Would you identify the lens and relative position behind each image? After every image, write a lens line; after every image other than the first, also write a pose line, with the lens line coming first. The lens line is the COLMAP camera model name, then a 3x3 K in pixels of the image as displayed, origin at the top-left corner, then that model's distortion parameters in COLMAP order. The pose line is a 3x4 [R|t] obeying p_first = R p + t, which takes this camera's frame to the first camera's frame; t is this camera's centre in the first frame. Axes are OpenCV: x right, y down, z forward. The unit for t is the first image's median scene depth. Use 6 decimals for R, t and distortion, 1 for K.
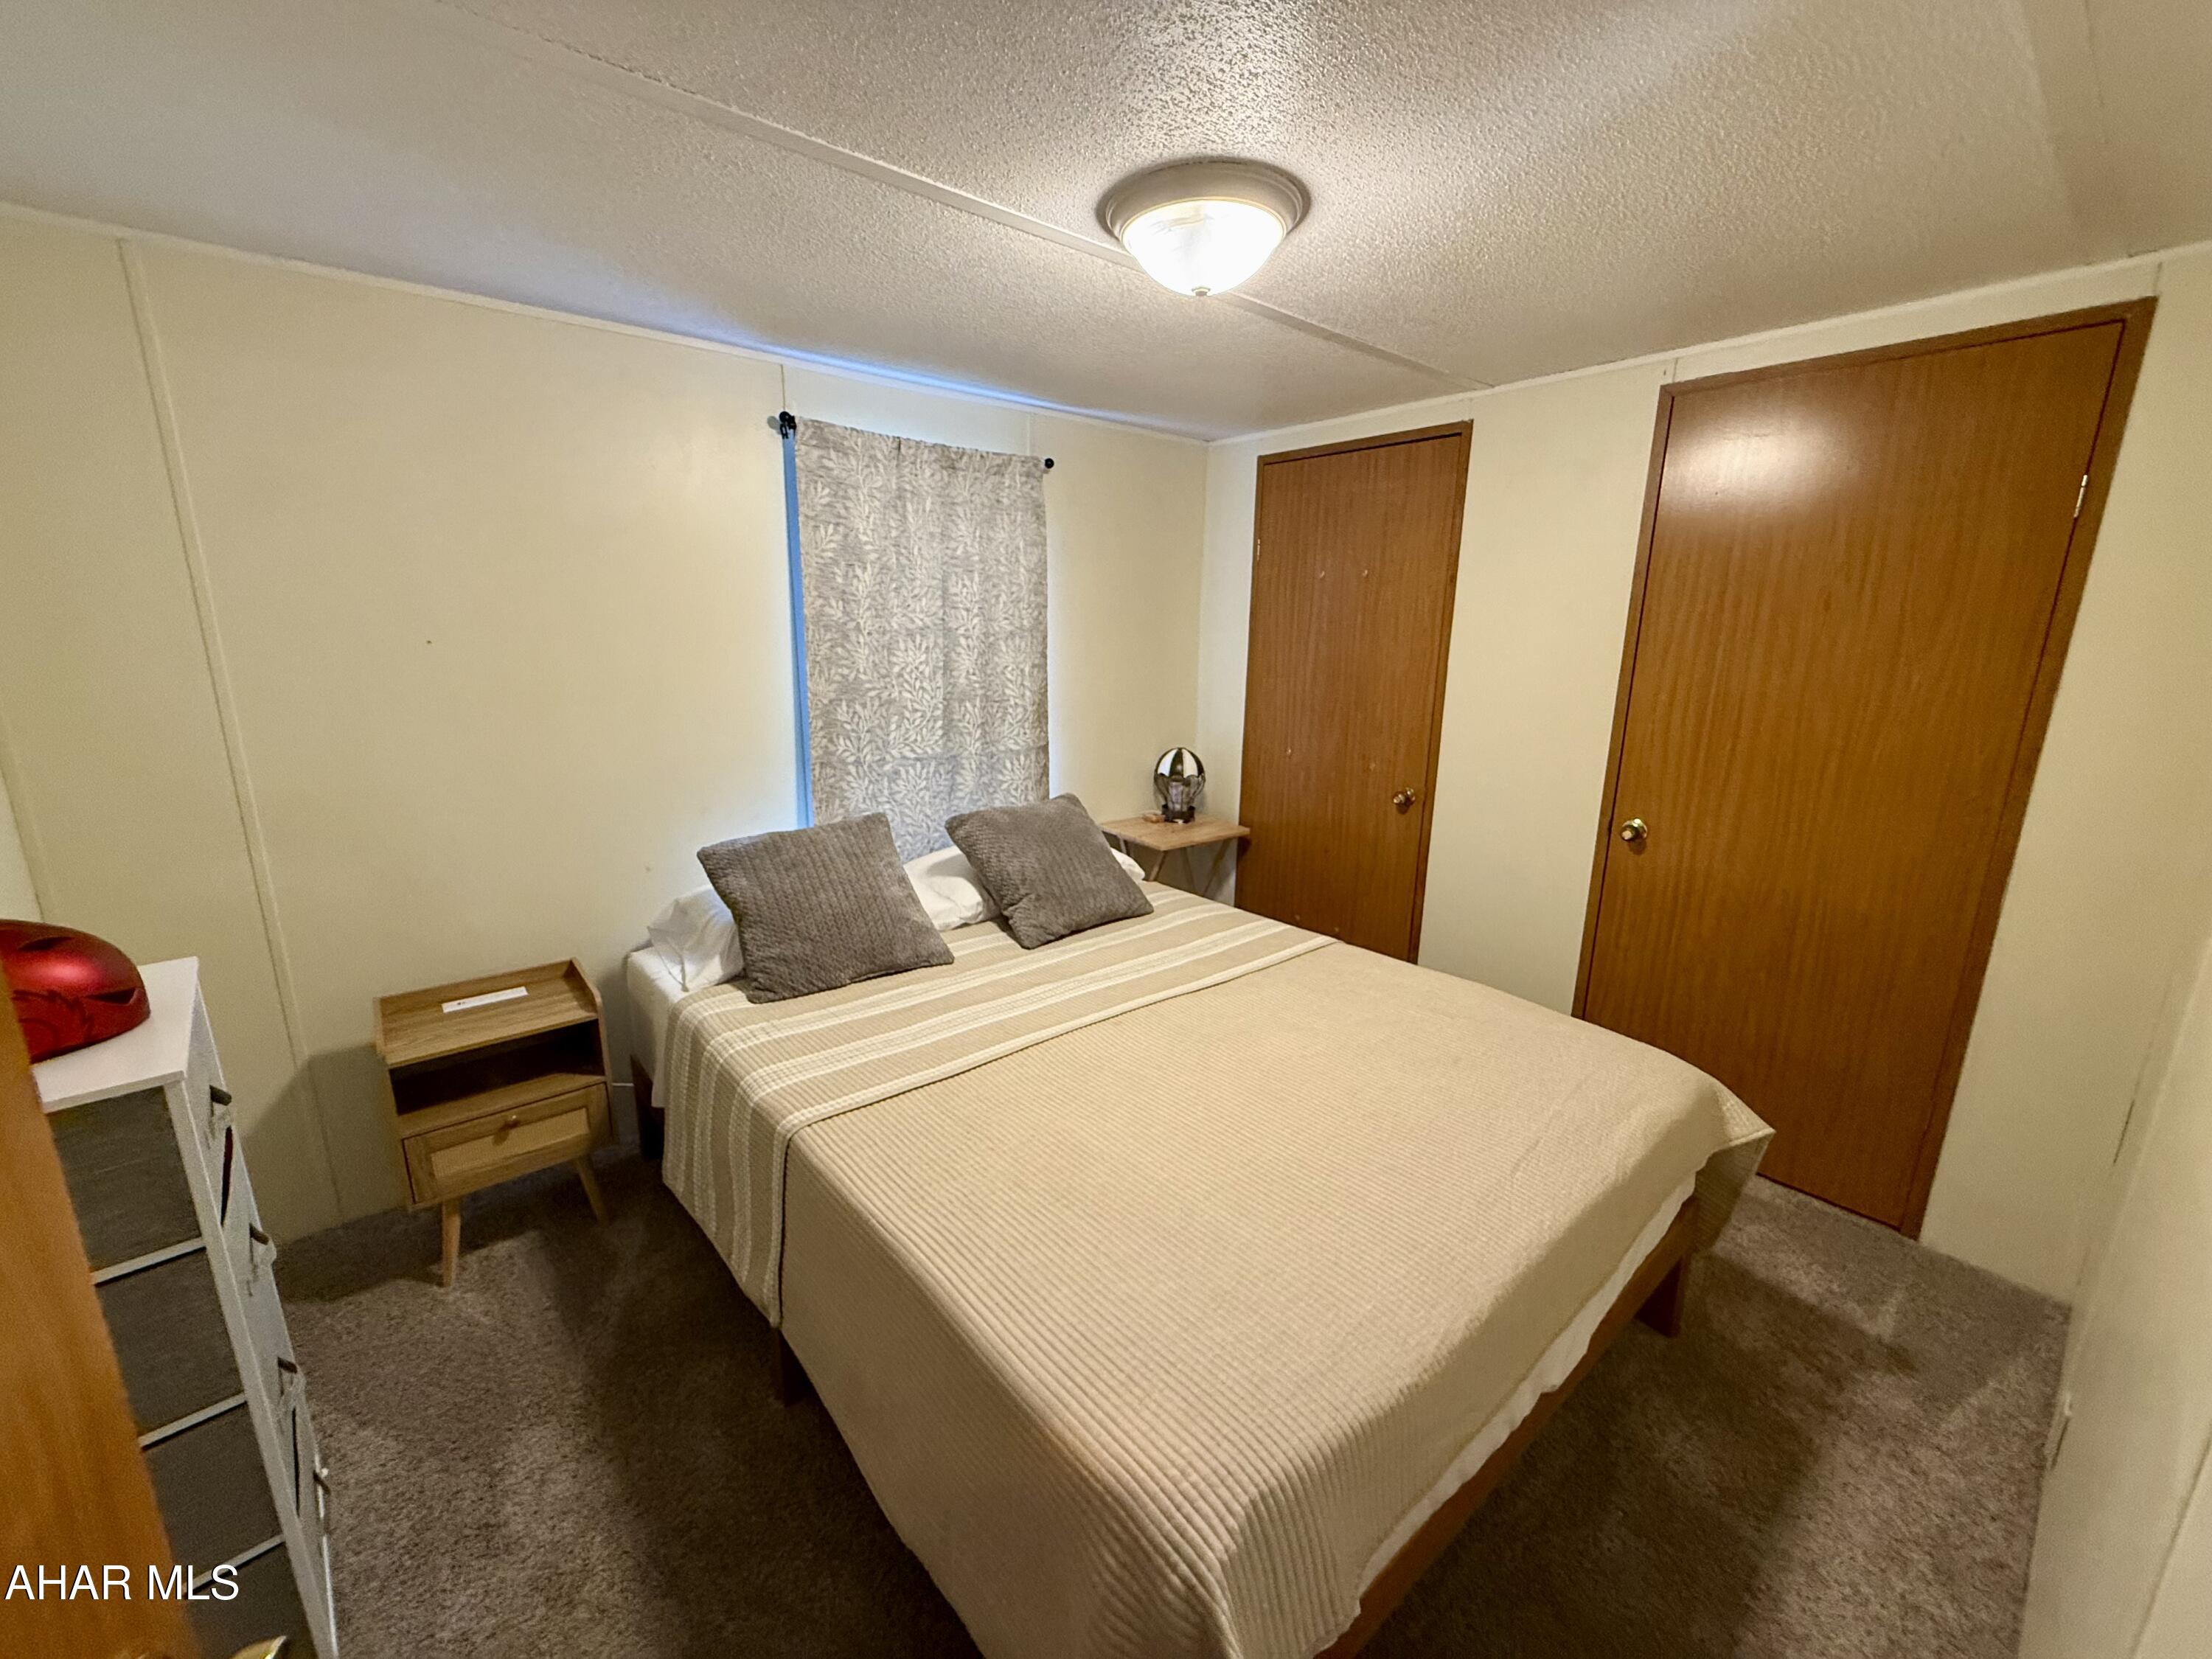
lens RADIAL K [[879.0, 0, 1093.6], [0, 879.0, 825.4], [0, 0, 1]] dist [-0.000030, -0.000091]
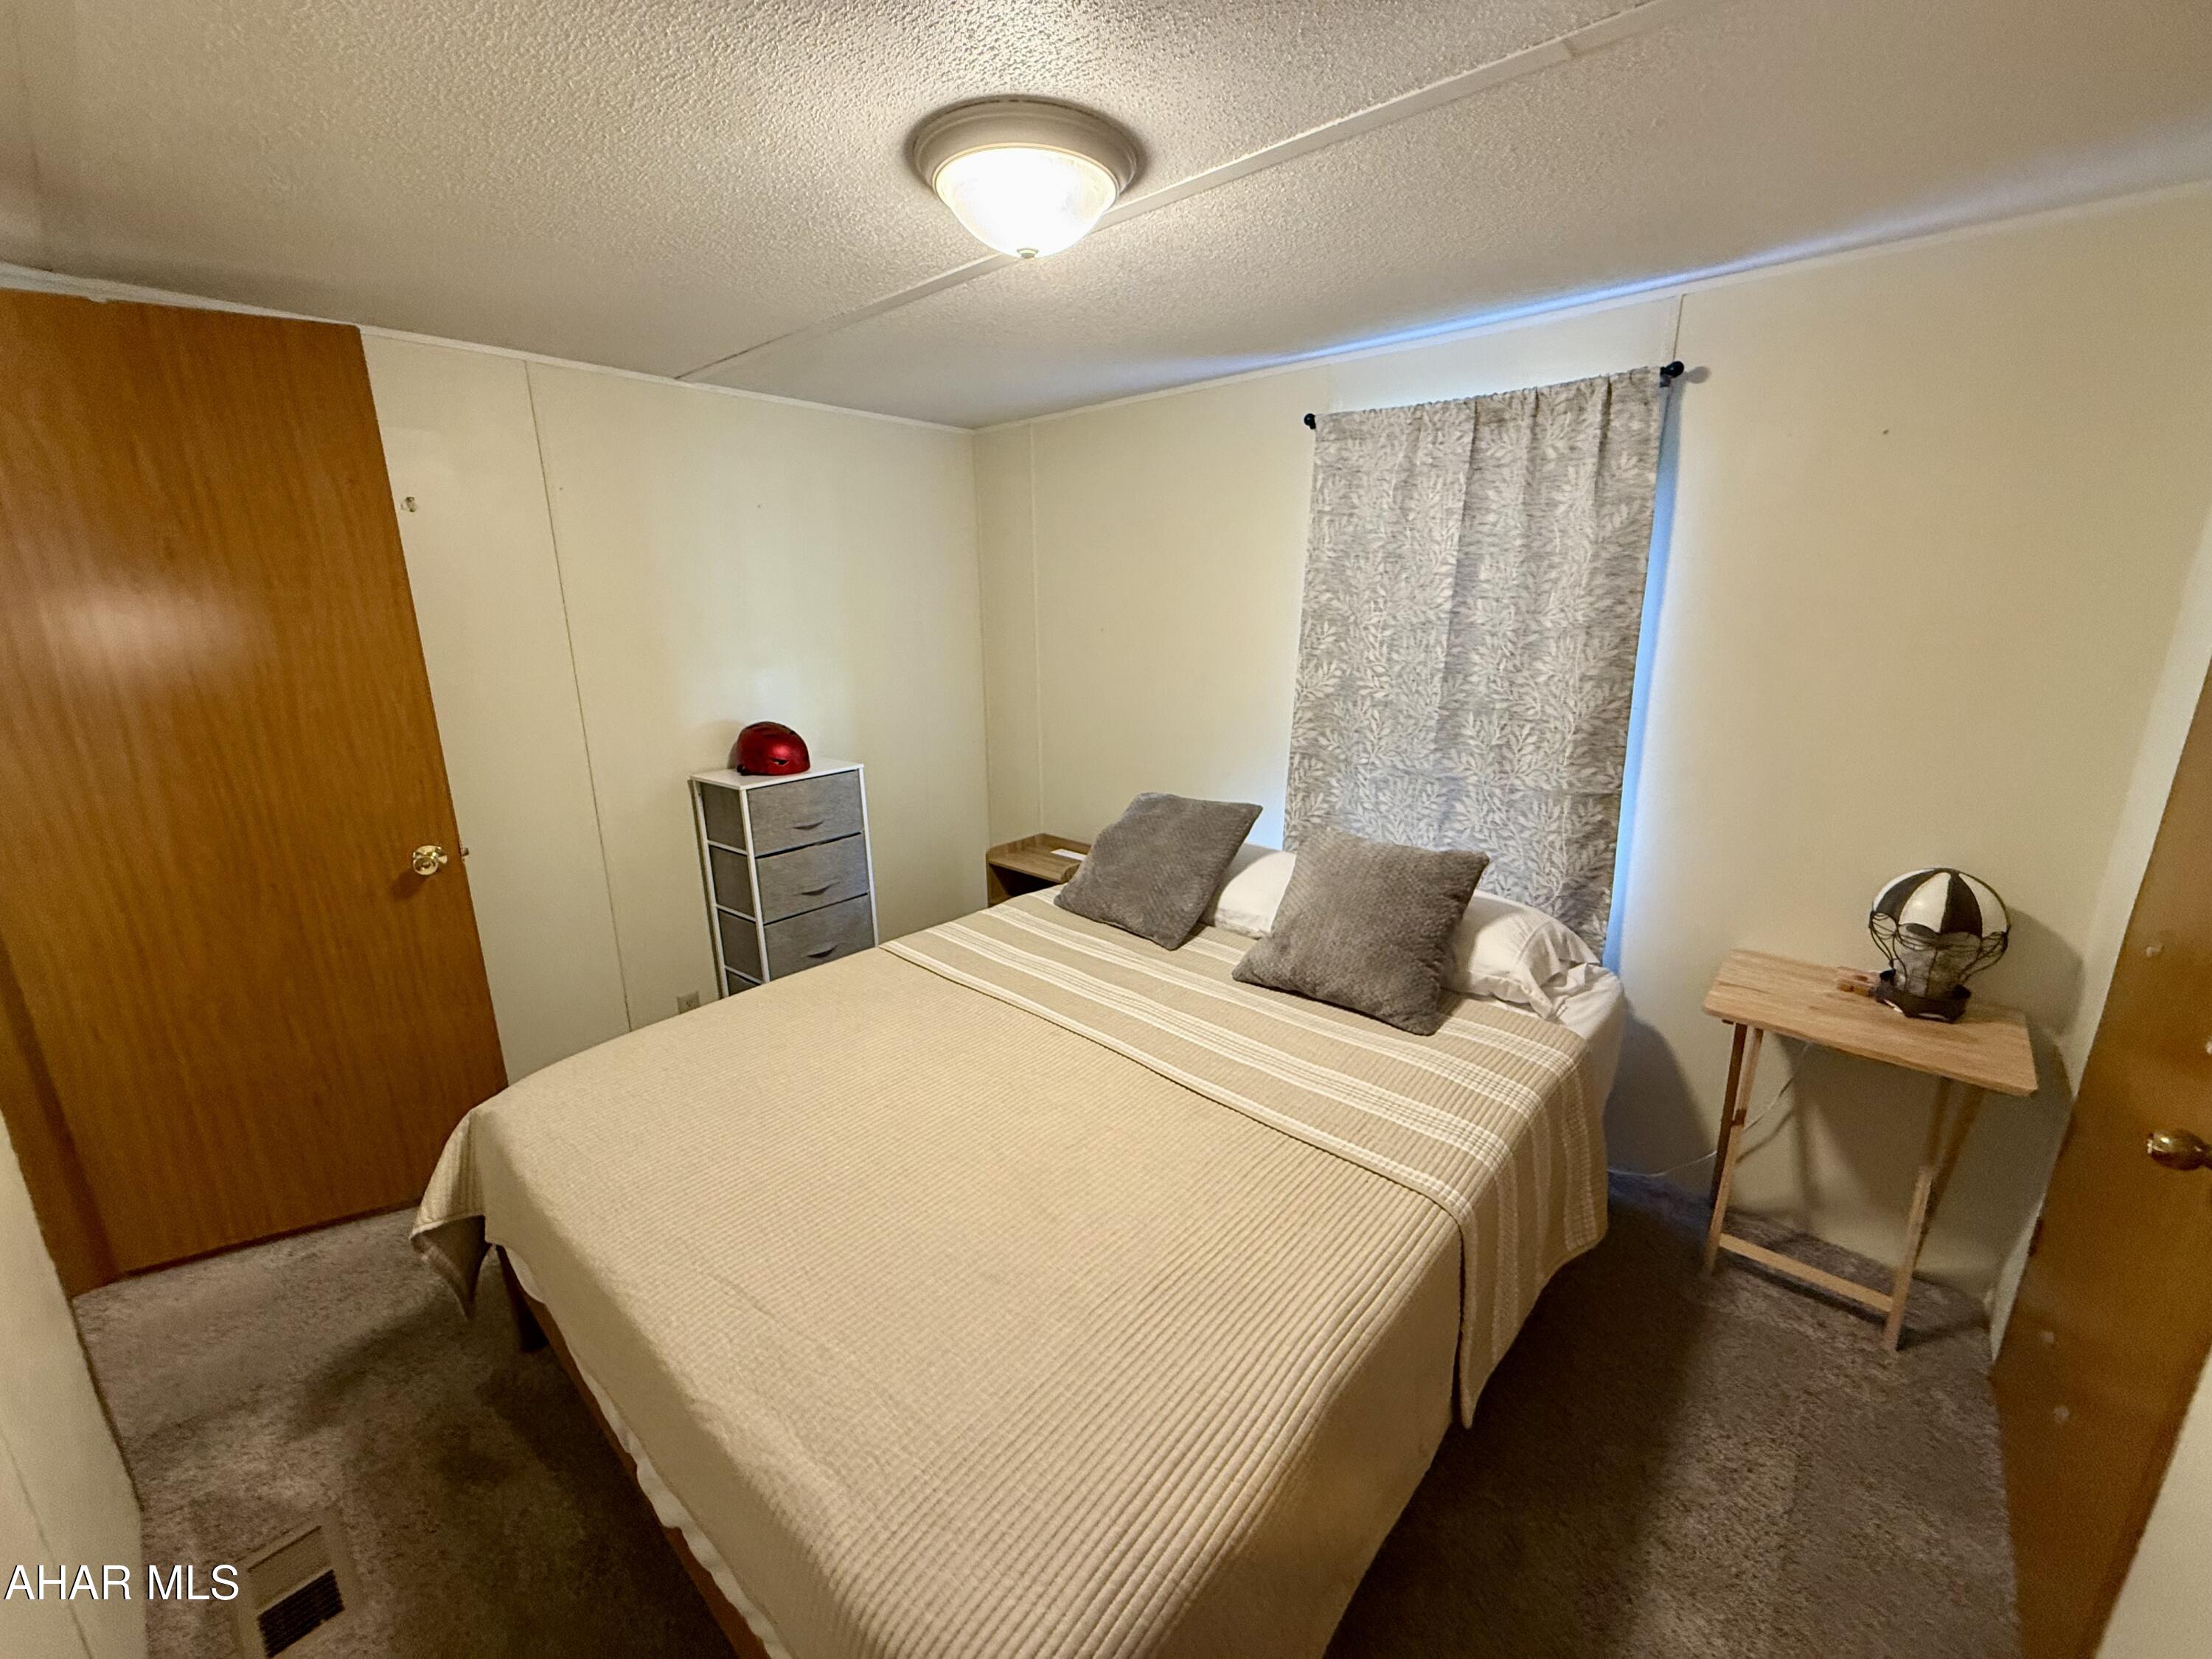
lens RADIAL K [[879.0, 0, 1096.5], [0, 879.0, 818.7], [0, 0, 1]] dist [-0.000030, -0.000091]
pose [[0.140288, 0.227671, -0.963579, 0.637014], [-0.214155, 0.957144, 0.194972, -0.140660], [0.966673, 0.179003, 0.183032, 0.569873]]
